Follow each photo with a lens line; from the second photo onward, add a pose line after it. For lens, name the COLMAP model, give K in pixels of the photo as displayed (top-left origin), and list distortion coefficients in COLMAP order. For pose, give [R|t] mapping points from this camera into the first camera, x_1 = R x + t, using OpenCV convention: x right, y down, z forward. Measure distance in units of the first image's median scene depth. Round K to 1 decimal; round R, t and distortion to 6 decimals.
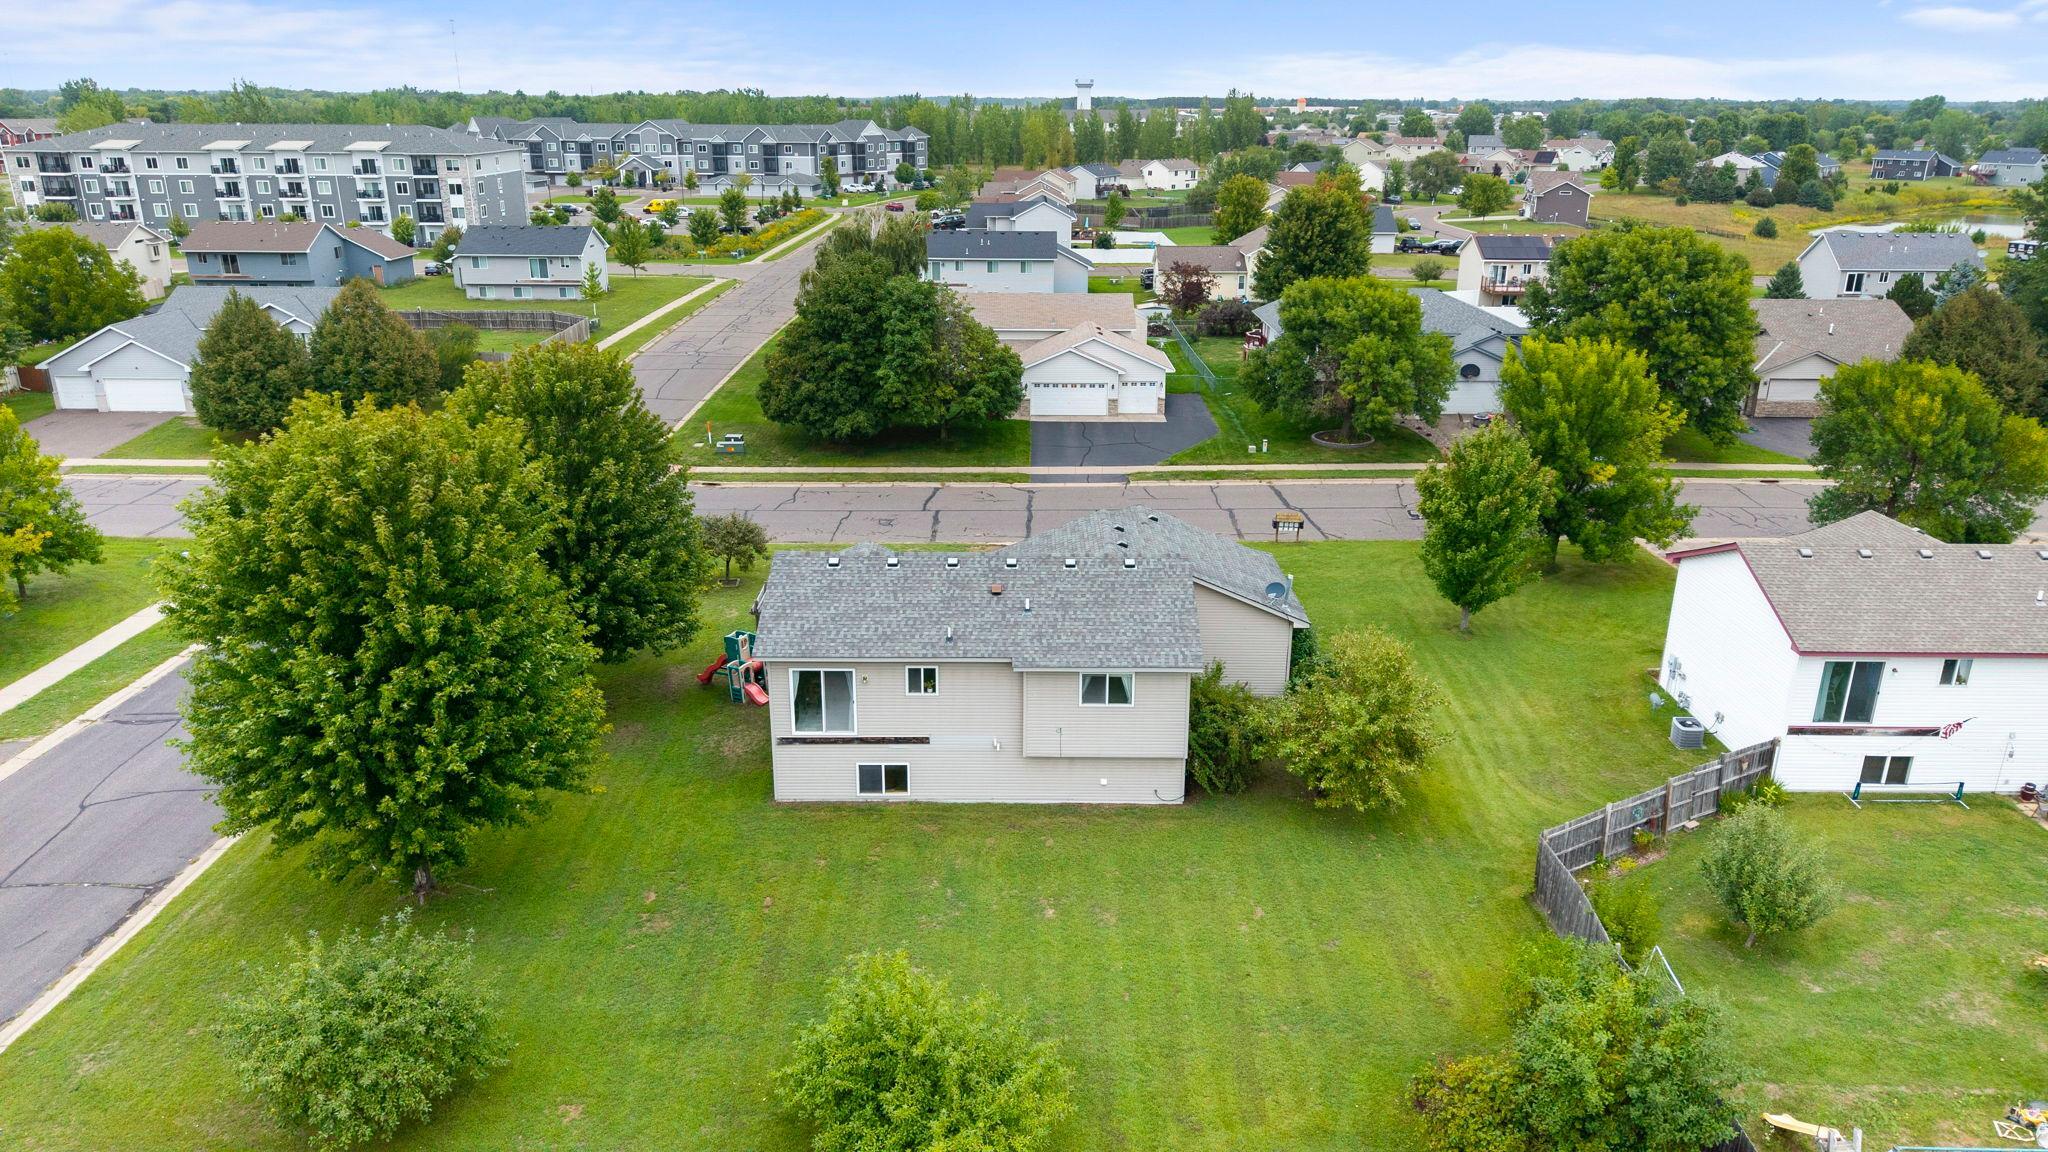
lens RADIAL K [[1365.5, 0, 1024.0], [0, 1365.5, 576.0], [0, 0, 1]] dist [0.035296, -0.040185]
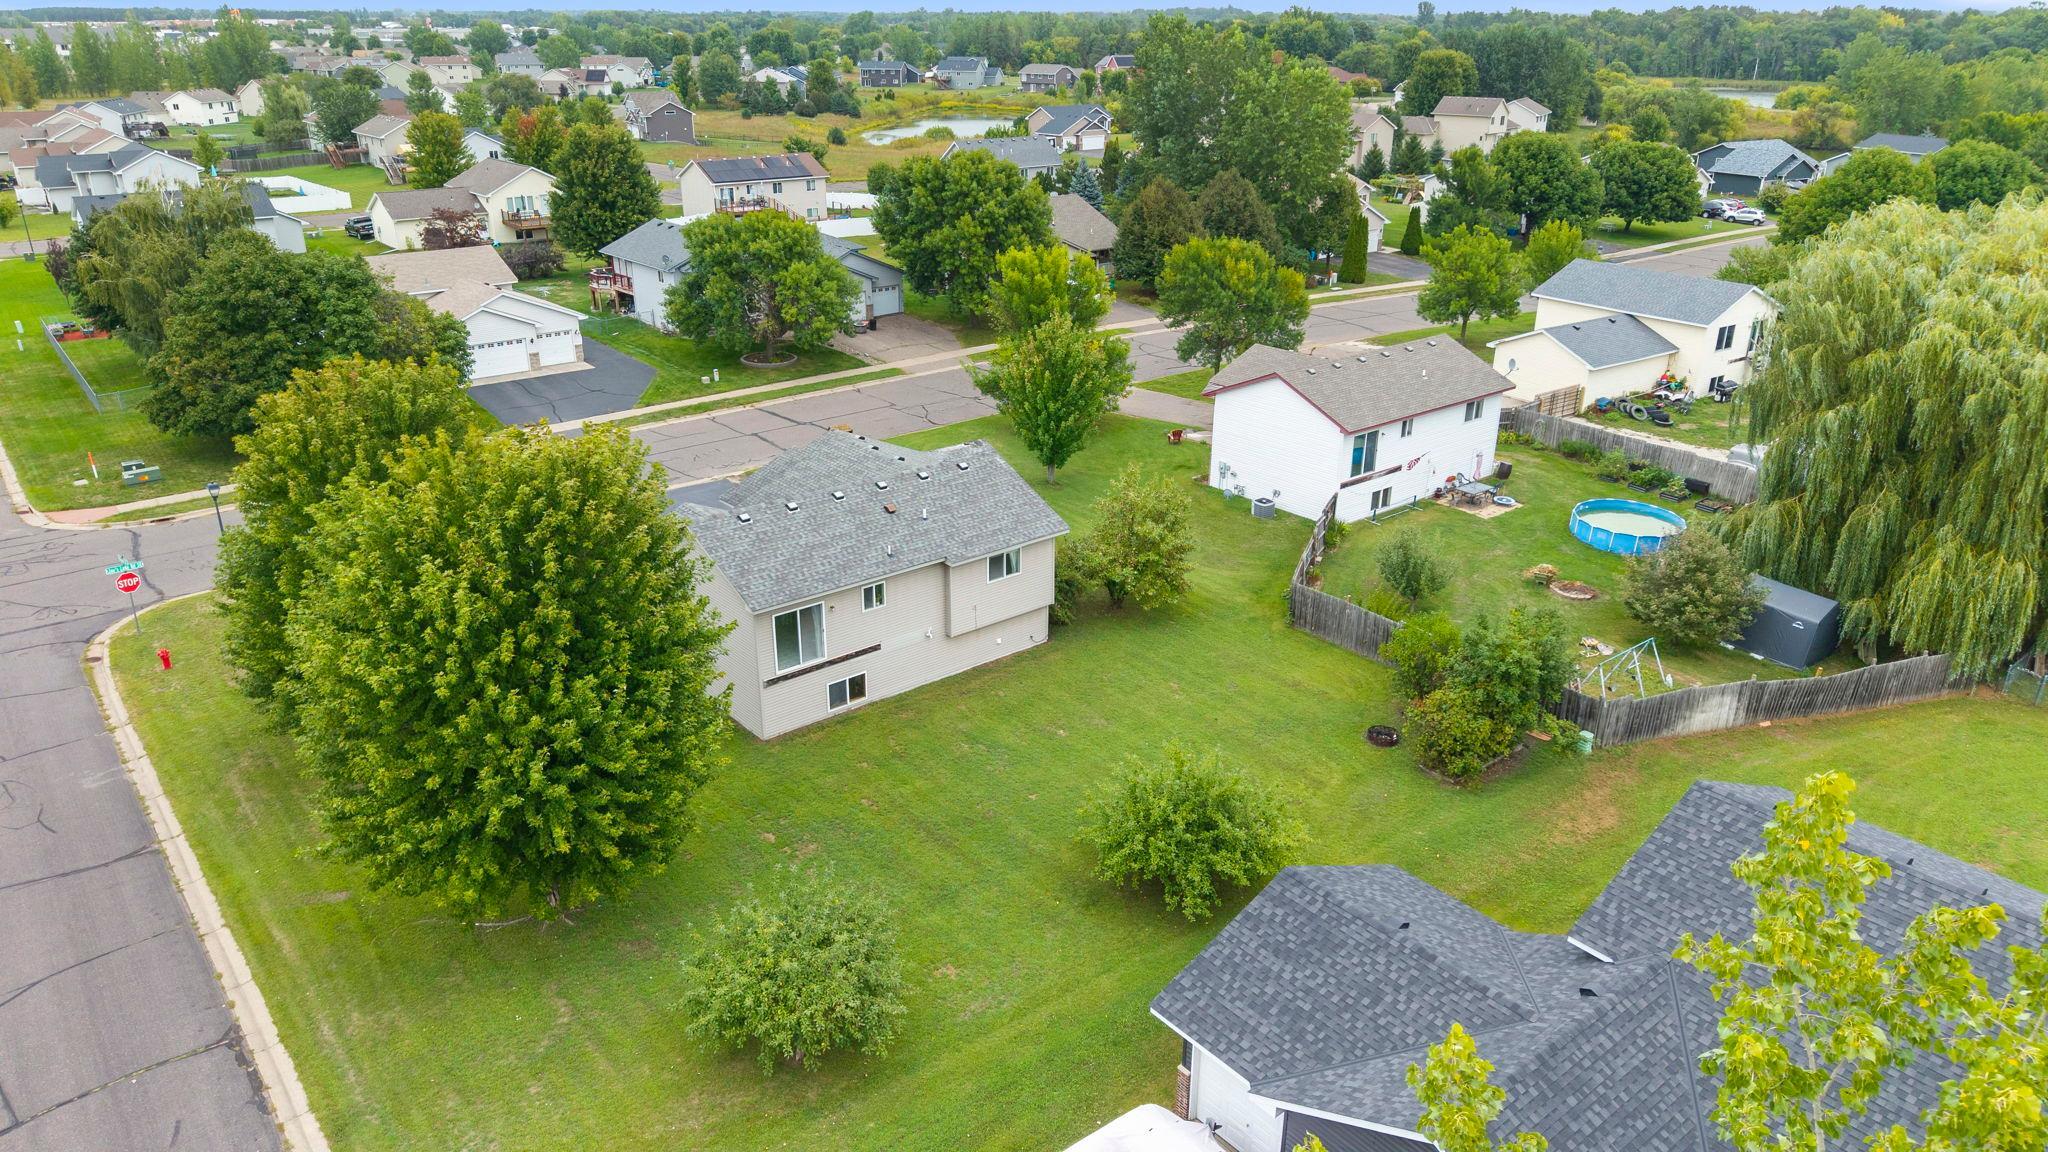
lens RADIAL K [[1365.5, 0, 1024.0], [0, 1365.5, 576.0], [0, 0, 1]] dist [0.035296, -0.040185]
pose [[0.771000, -0.243991, 0.588241, -0.314152], [0.209668, 0.969450, 0.127301, -0.029073], [-0.601331, 0.025186, 0.798603, -0.001837]]
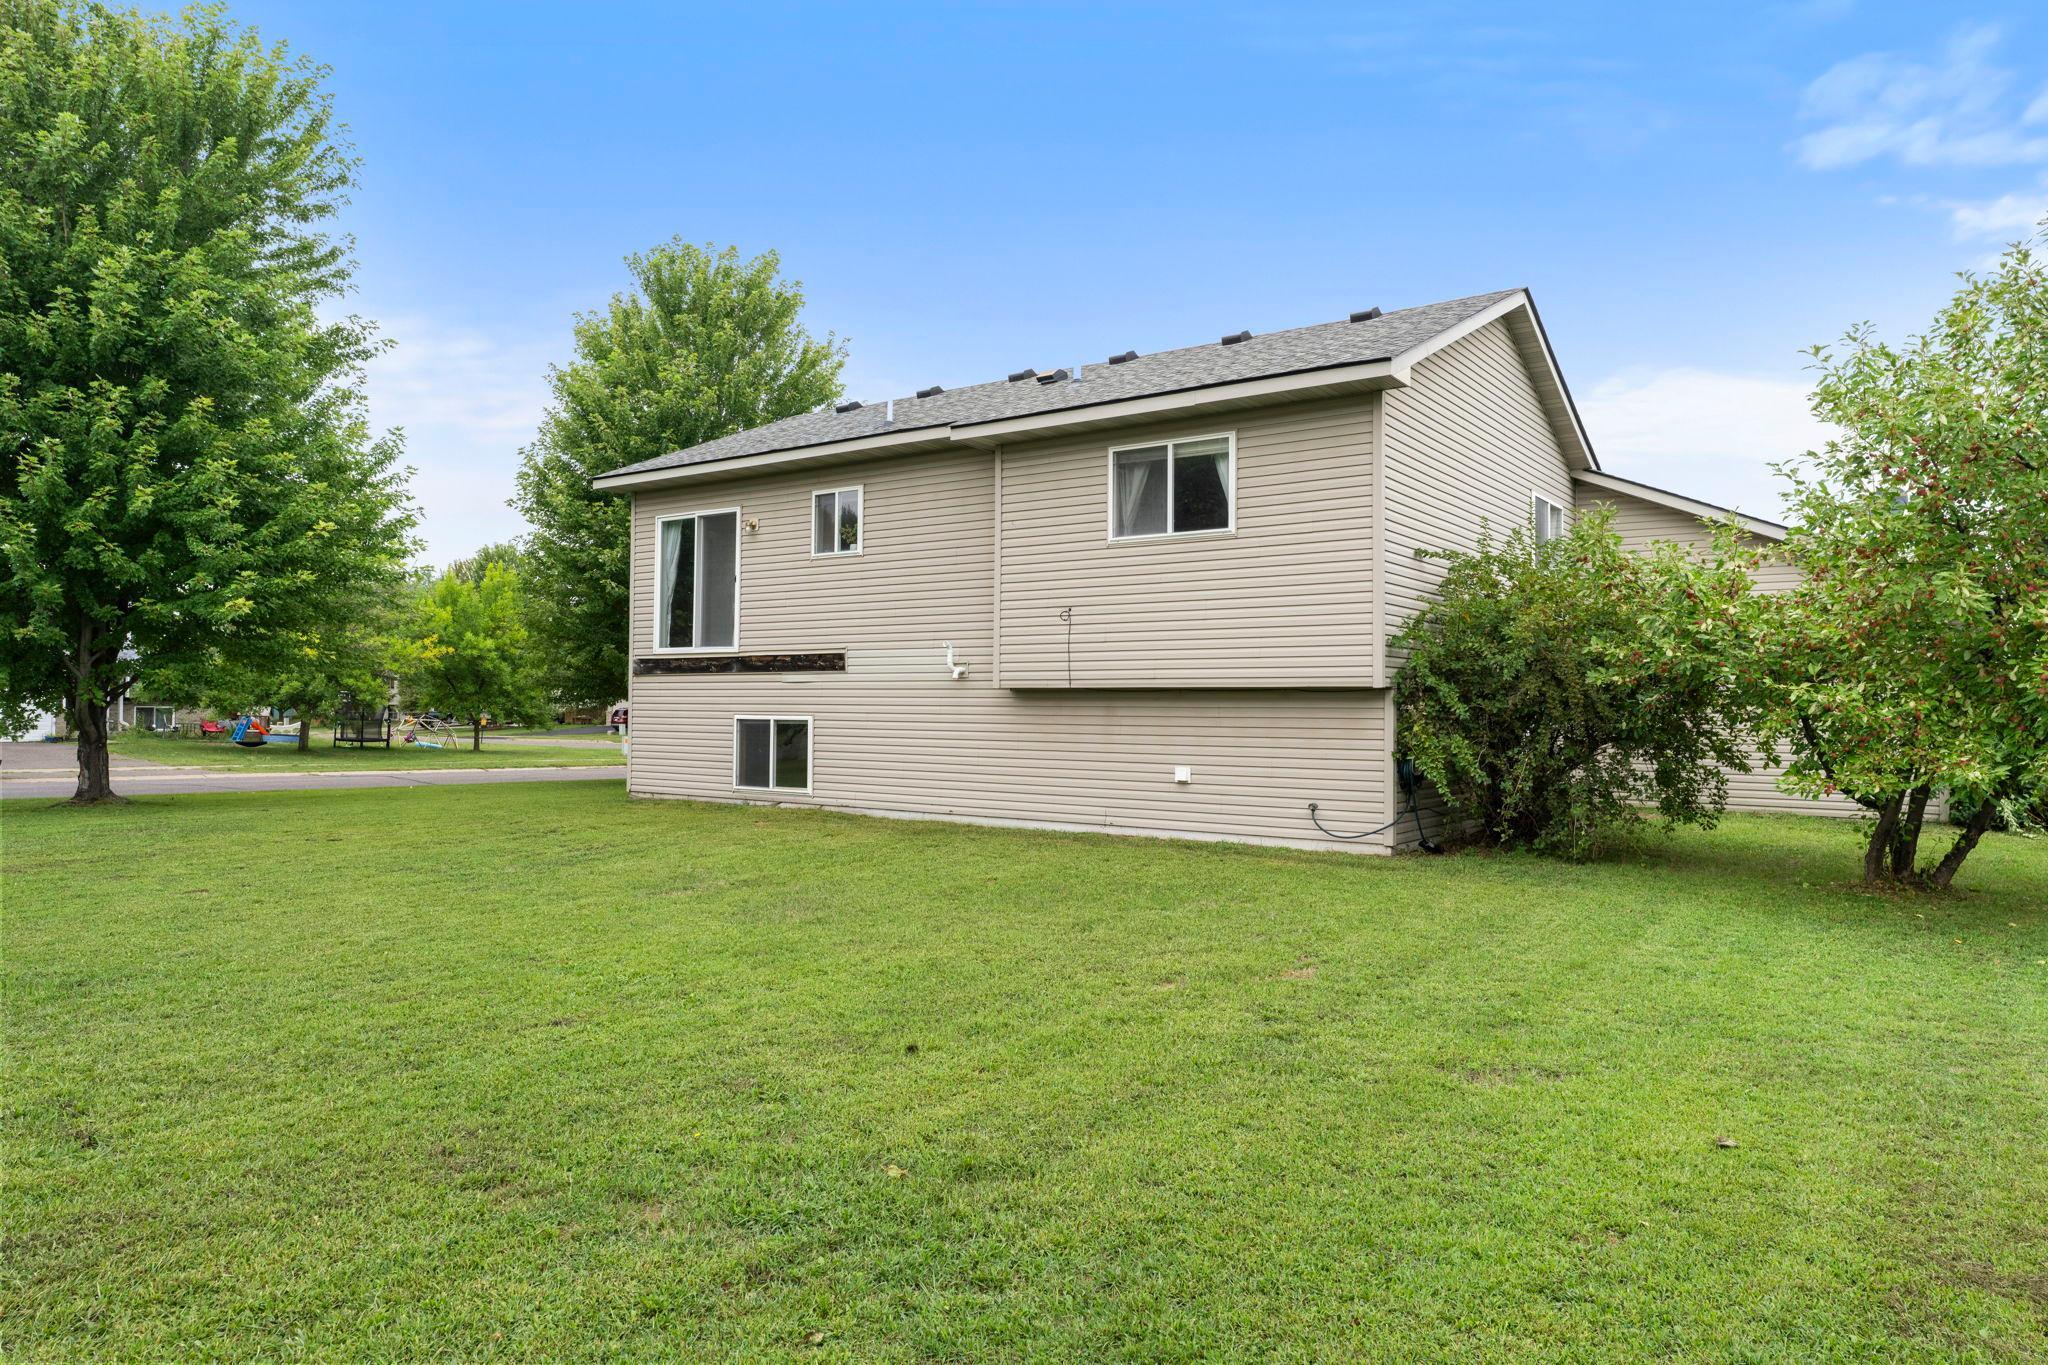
lens RADIAL K [[1300.5, 0, 1025.7], [0, 1300.5, 675.5], [0, 0, 1]] dist [0.000854, 0.000717]
pose [[0.813546, -0.009029, -0.581431, 0.113969], [-0.200753, 0.934043, -0.295400, 0.117920], [0.545749, 0.357045, 0.758075, 0.342933]]
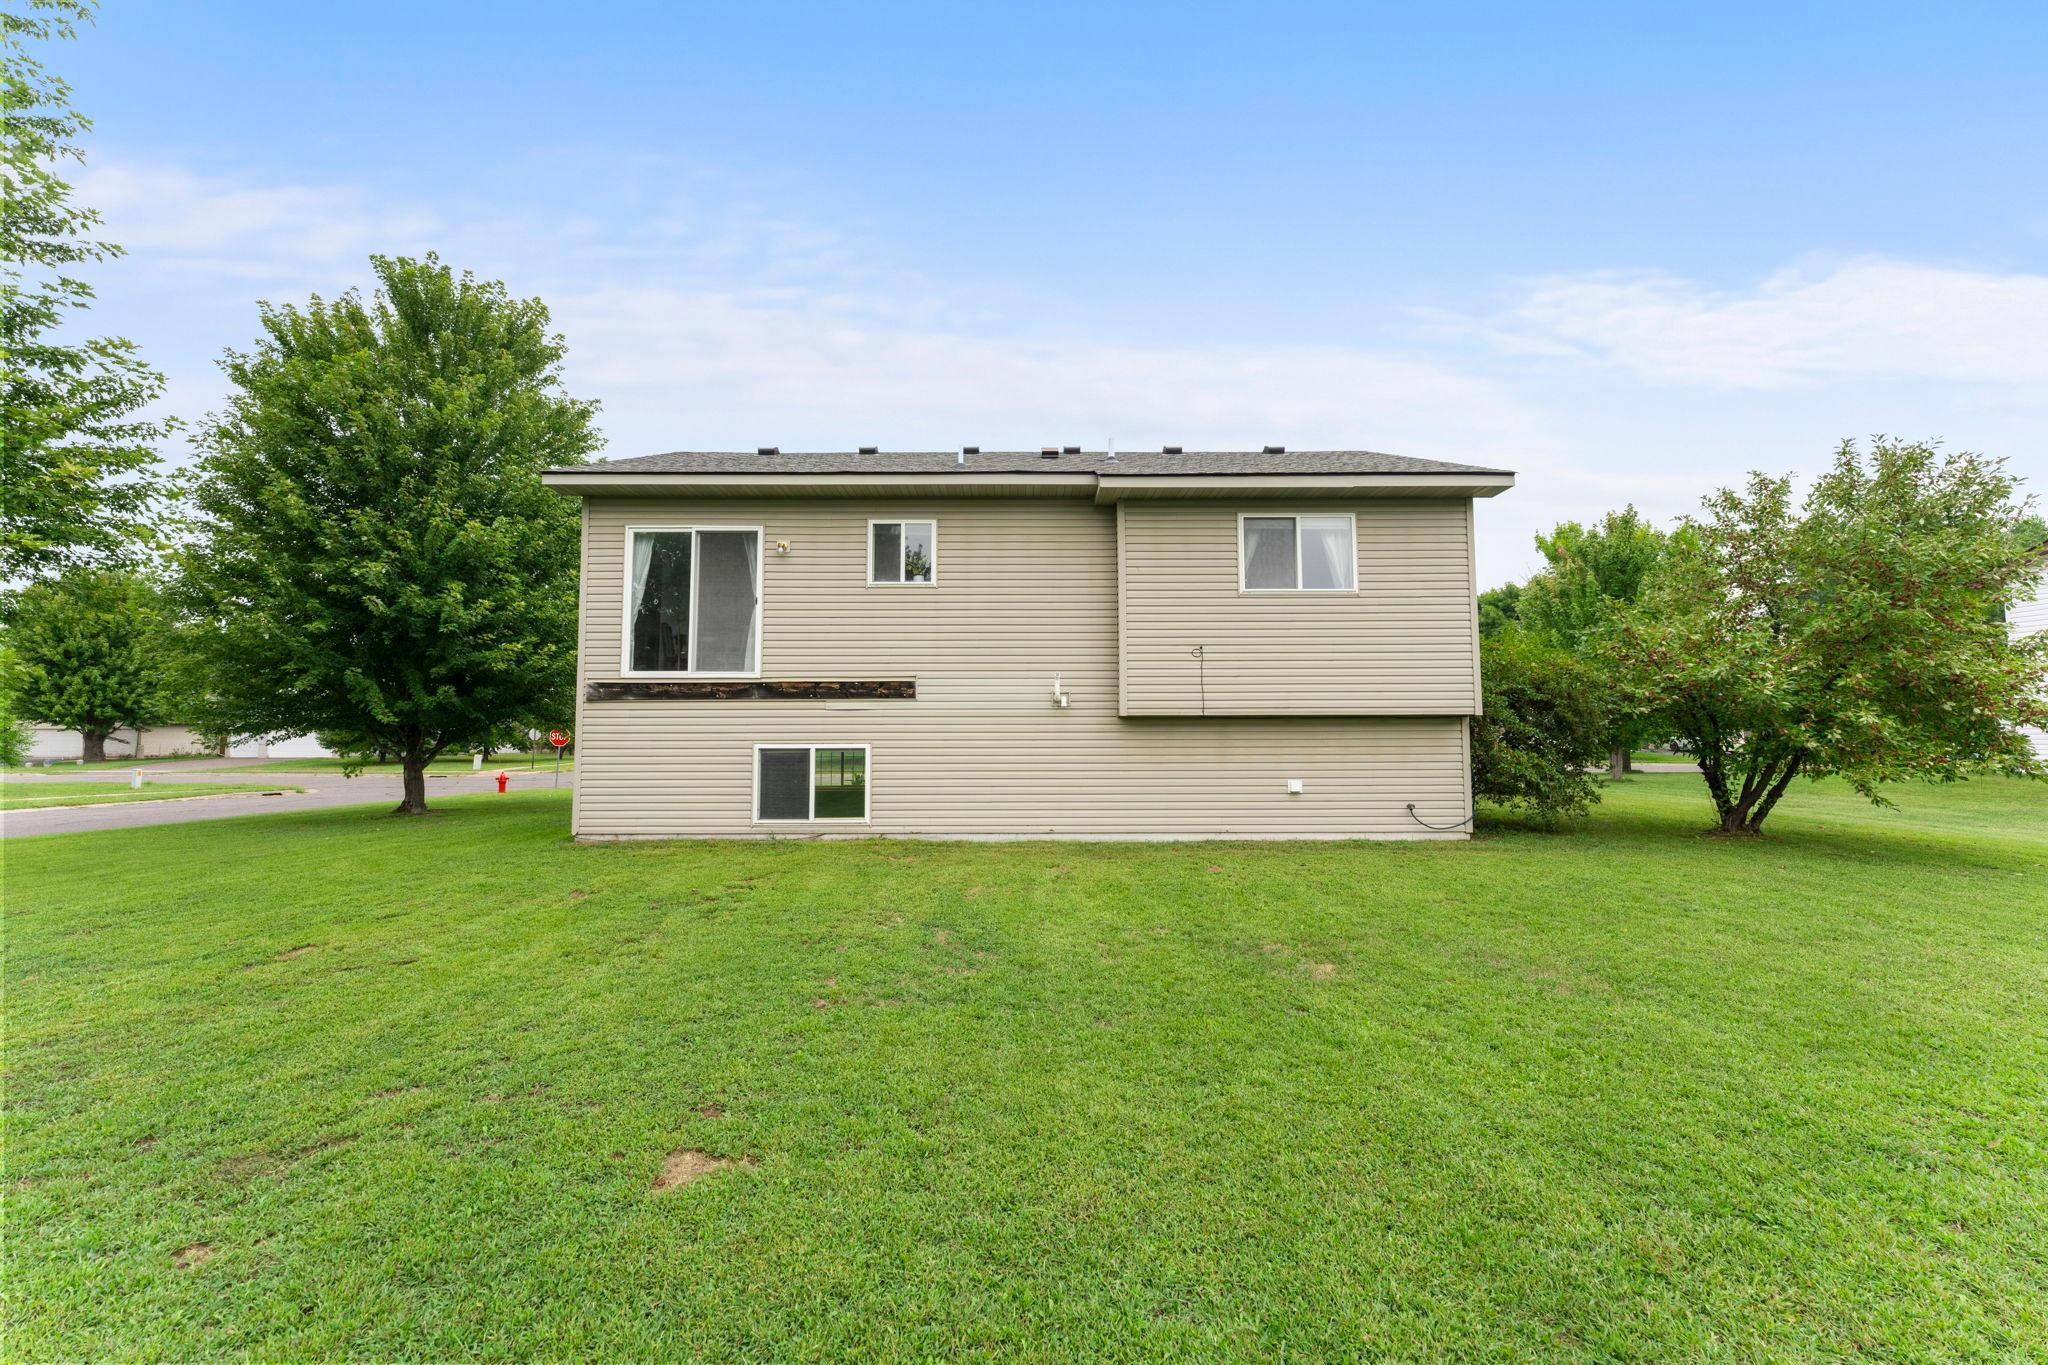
lens RADIAL K [[815.4, 0, 1022.7], [0, 815.4, 680.6], [0, 0, 1]] dist [-0.001903, 0.000049]
pose [[0.999933, -0.003120, 0.011161, -0.017364], [0.007259, 0.919351, -0.393372, 0.110956], [-0.009033, 0.393427, 0.919312, 0.361888]]
